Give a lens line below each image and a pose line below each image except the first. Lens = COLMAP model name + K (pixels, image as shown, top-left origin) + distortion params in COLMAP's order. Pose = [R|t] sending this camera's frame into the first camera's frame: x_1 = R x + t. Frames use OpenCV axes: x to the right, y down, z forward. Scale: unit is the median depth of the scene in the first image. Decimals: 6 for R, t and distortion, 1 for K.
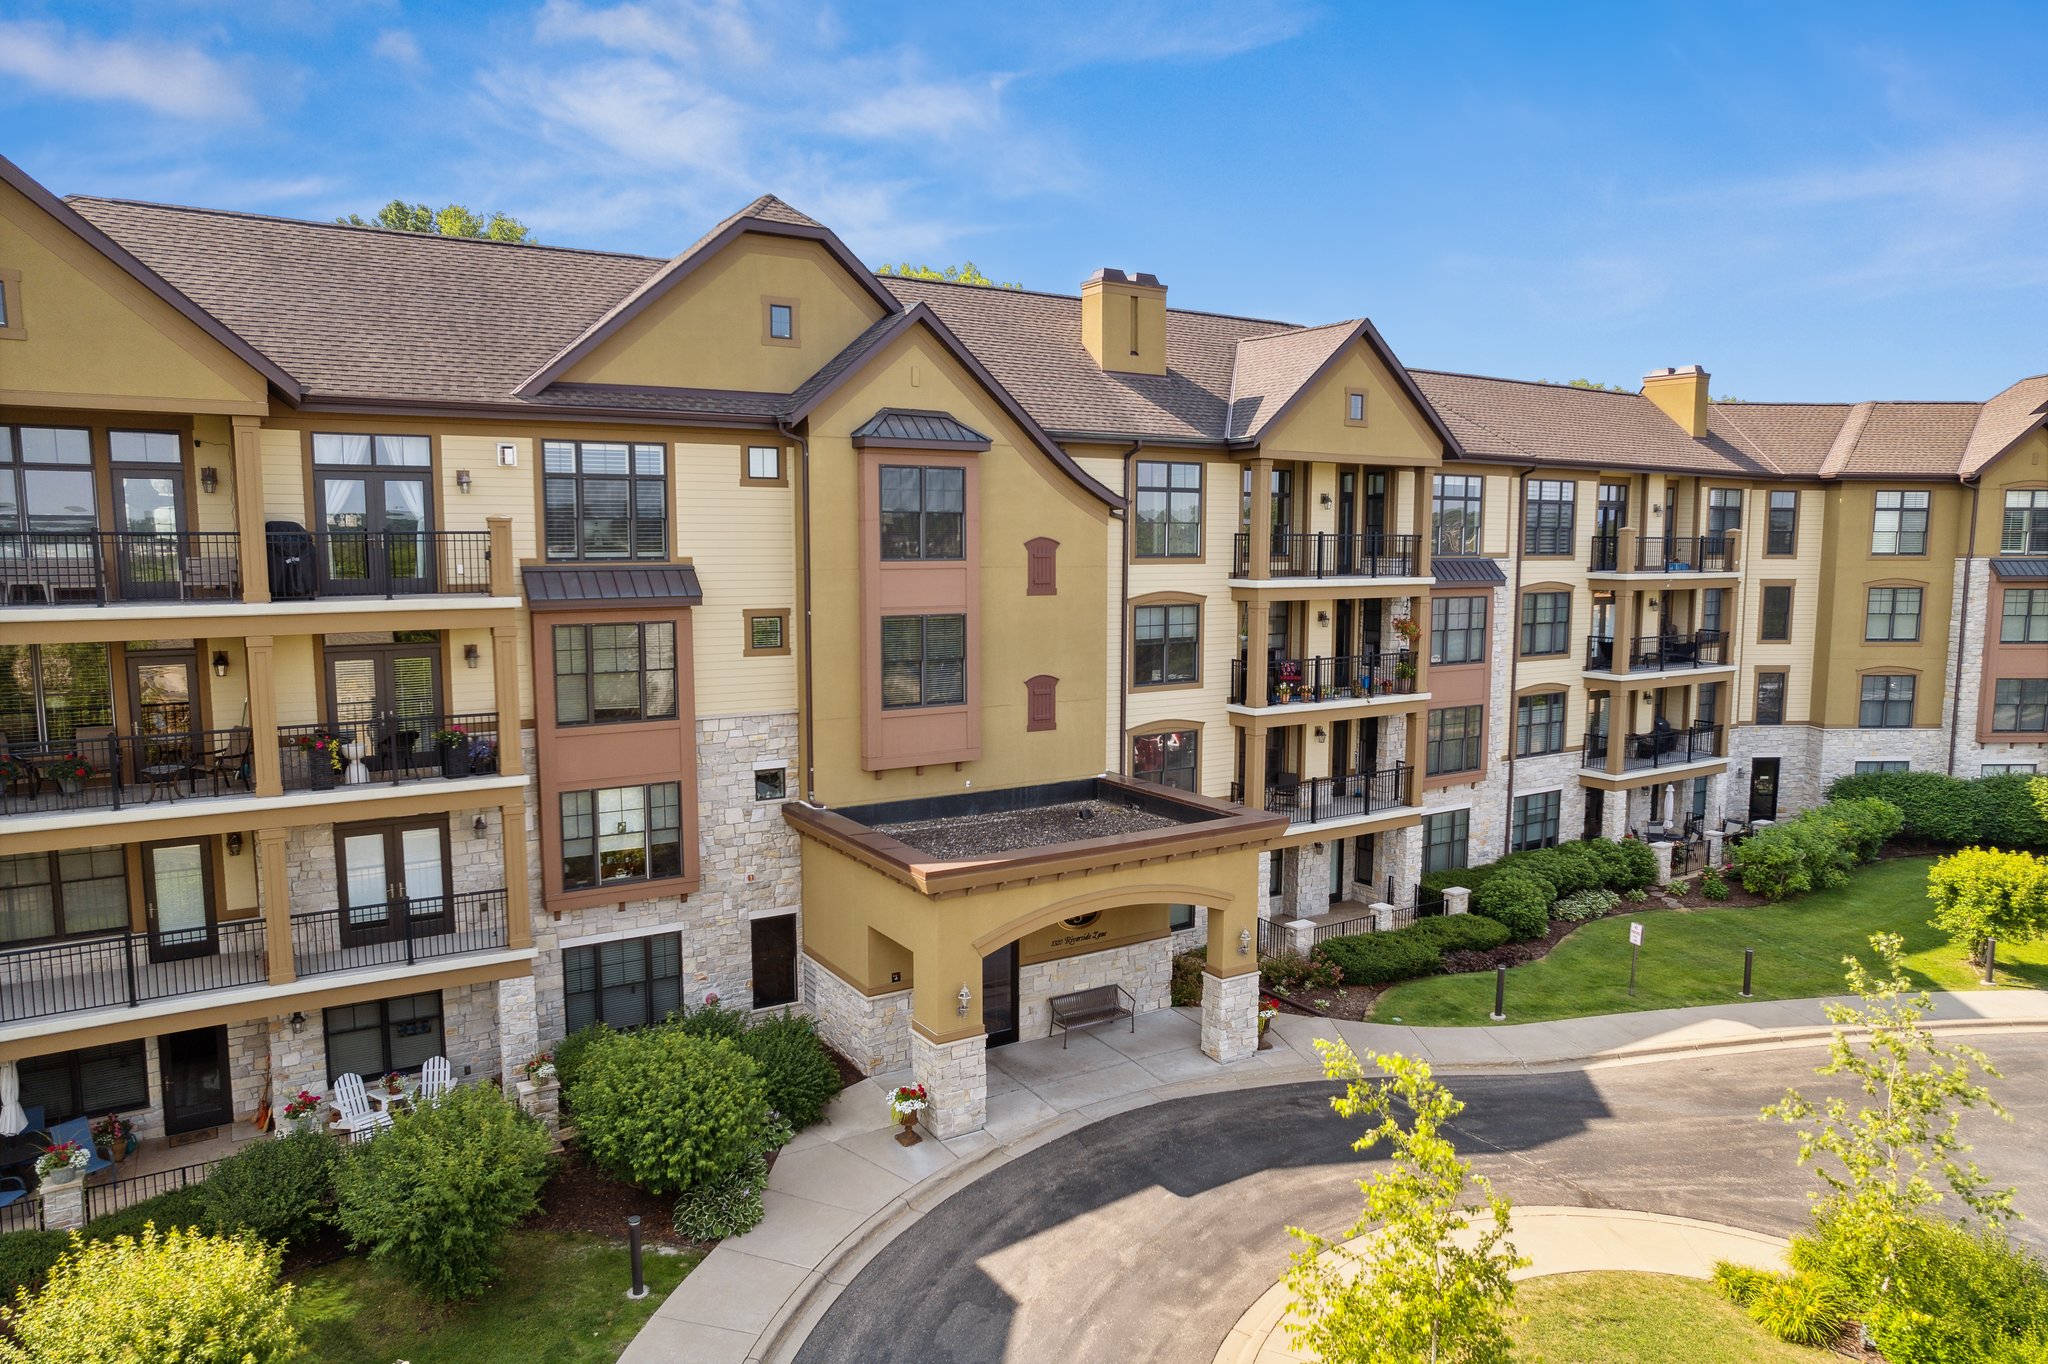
lens RADIAL K [[1319.7, 0, 1030.5], [0, 1319.7, 688.3], [0, 0, 1]] dist [-0.075860, 0.067391]
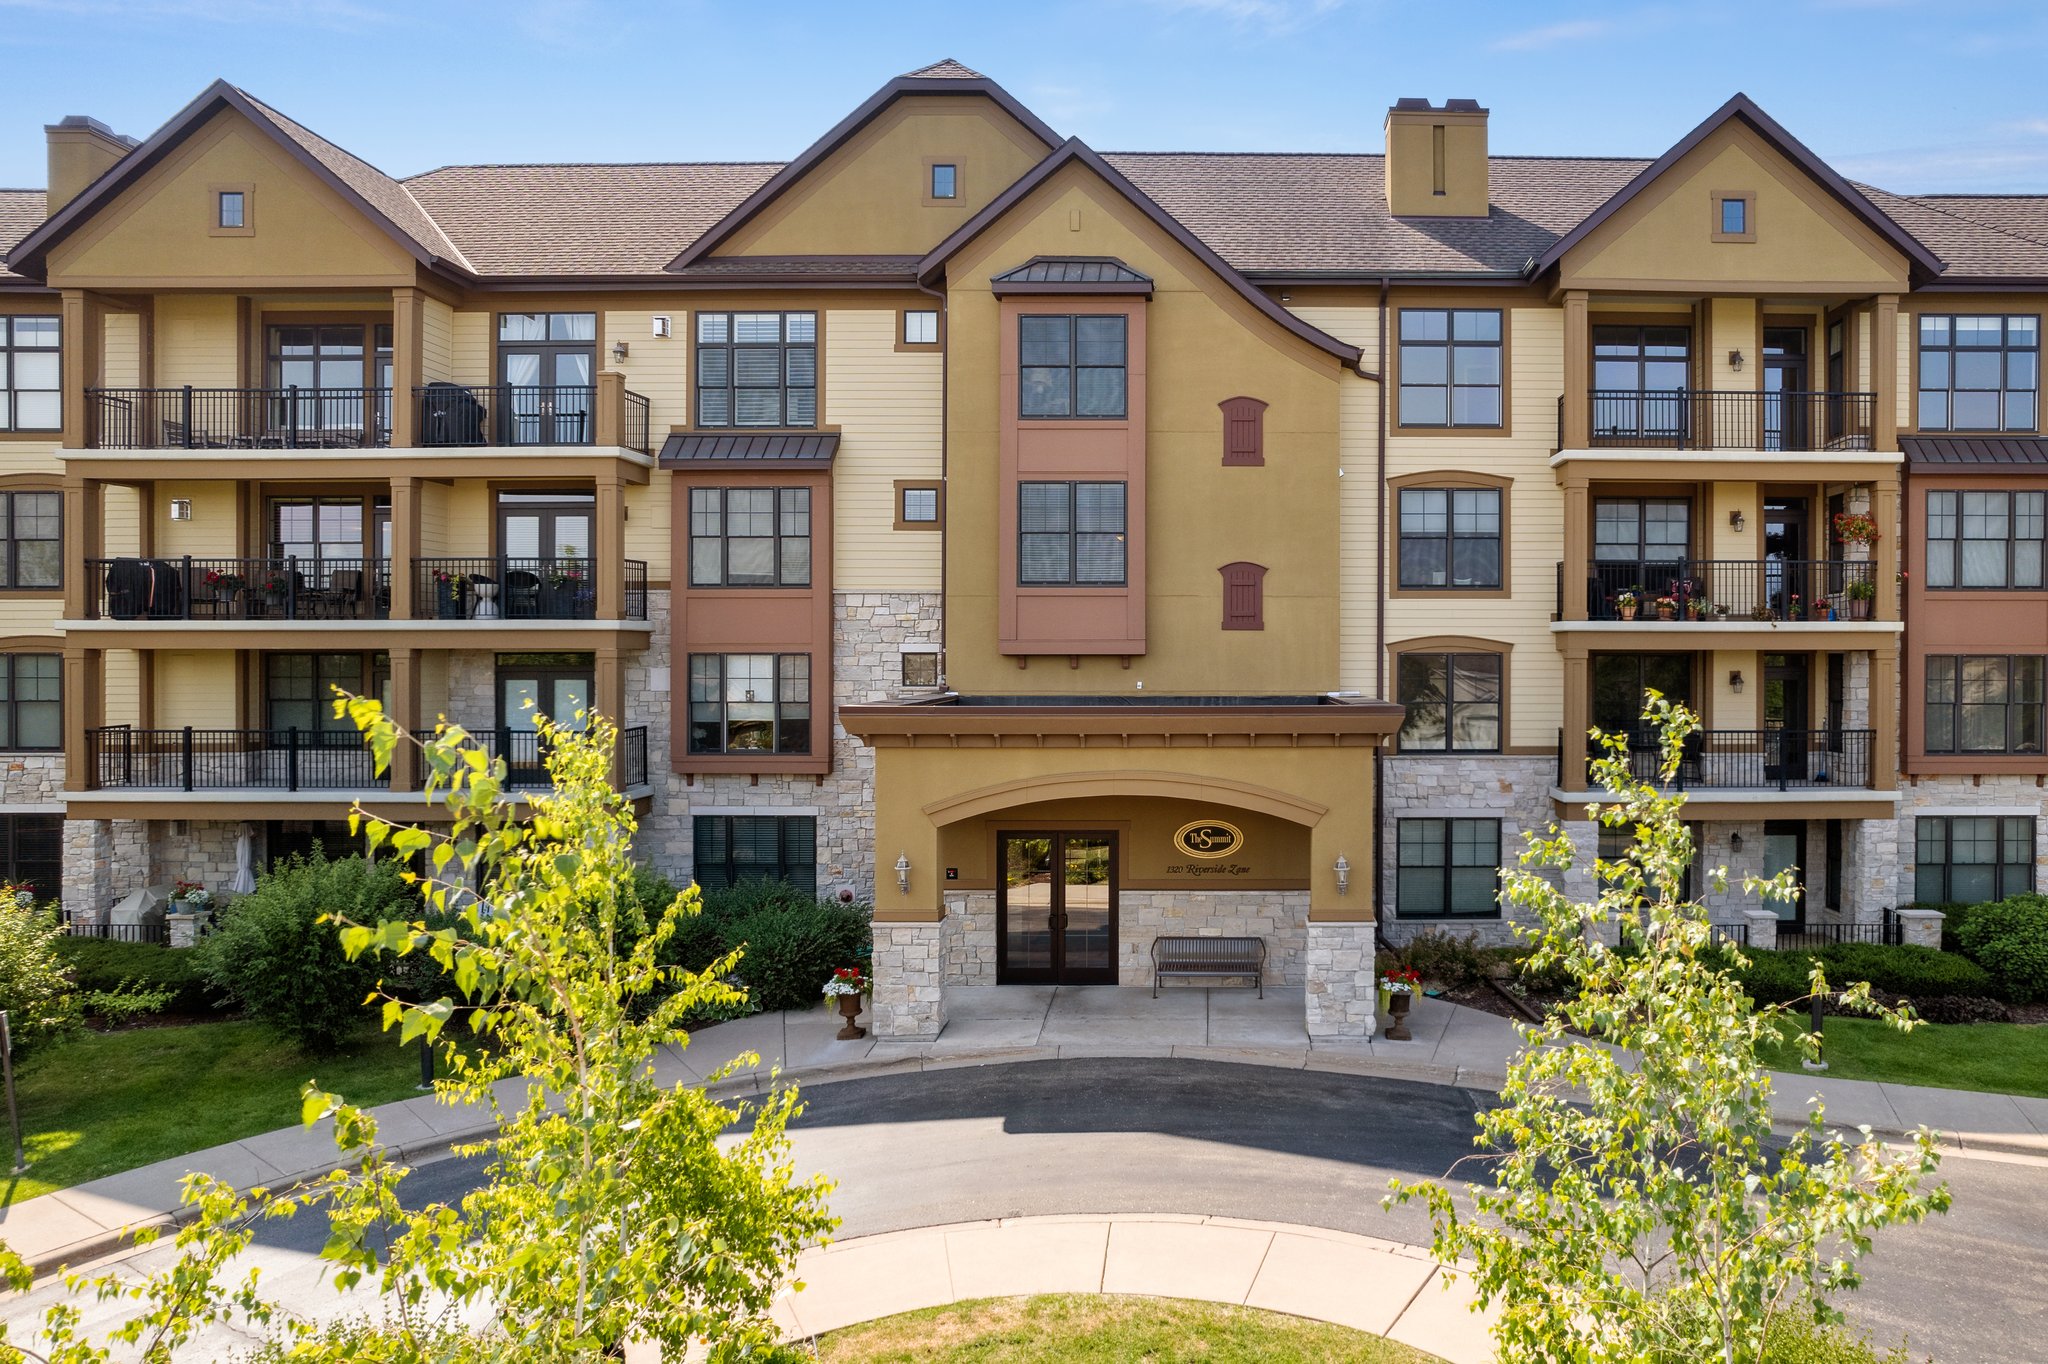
lens RADIAL K [[1392.1, 0, 1253.6], [0, 1392.1, 669.4], [0, 0, 1]] dist [-0.067489, 0.035171]
pose [[0.853844, 0.000289, -0.520529, 0.511198], [-0.057468, 0.993939, -0.093713, 0.150915], [0.517347, 0.109930, 0.848686, 0.294622]]
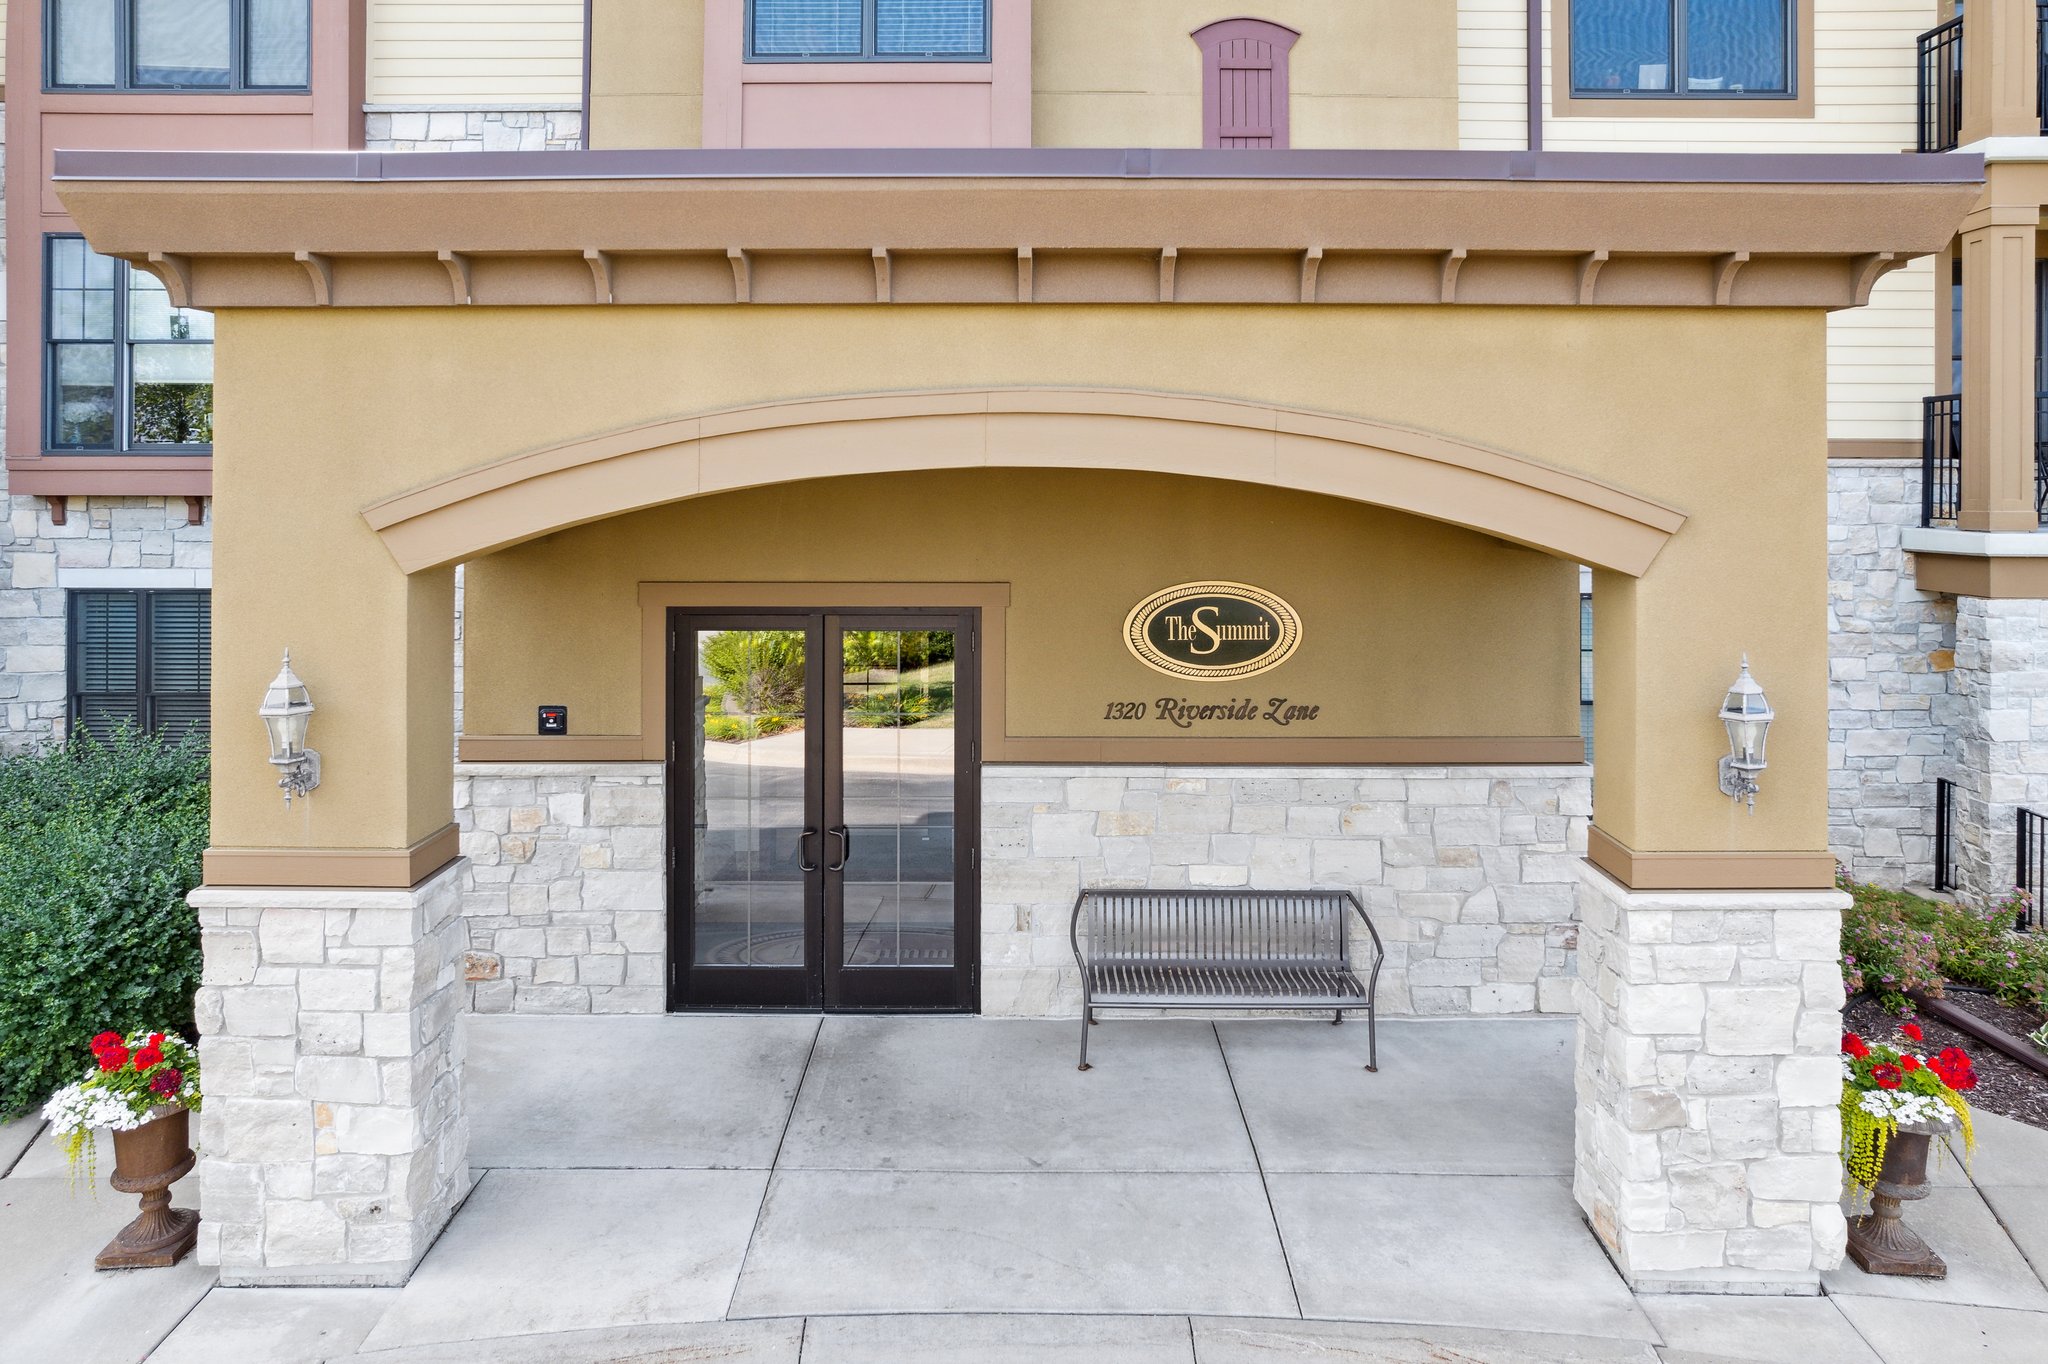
lens RADIAL K [[1381.8, 0, 1038.6], [0, 1381.8, 430.8], [0, 0, 1]] dist [-0.058806, 0.031765]
pose [[0.843827, -0.024561, -0.536053, 0.182398], [-0.058813, 0.988701, -0.137880, 0.176141], [0.533383, 0.147874, 0.832848, 0.717321]]
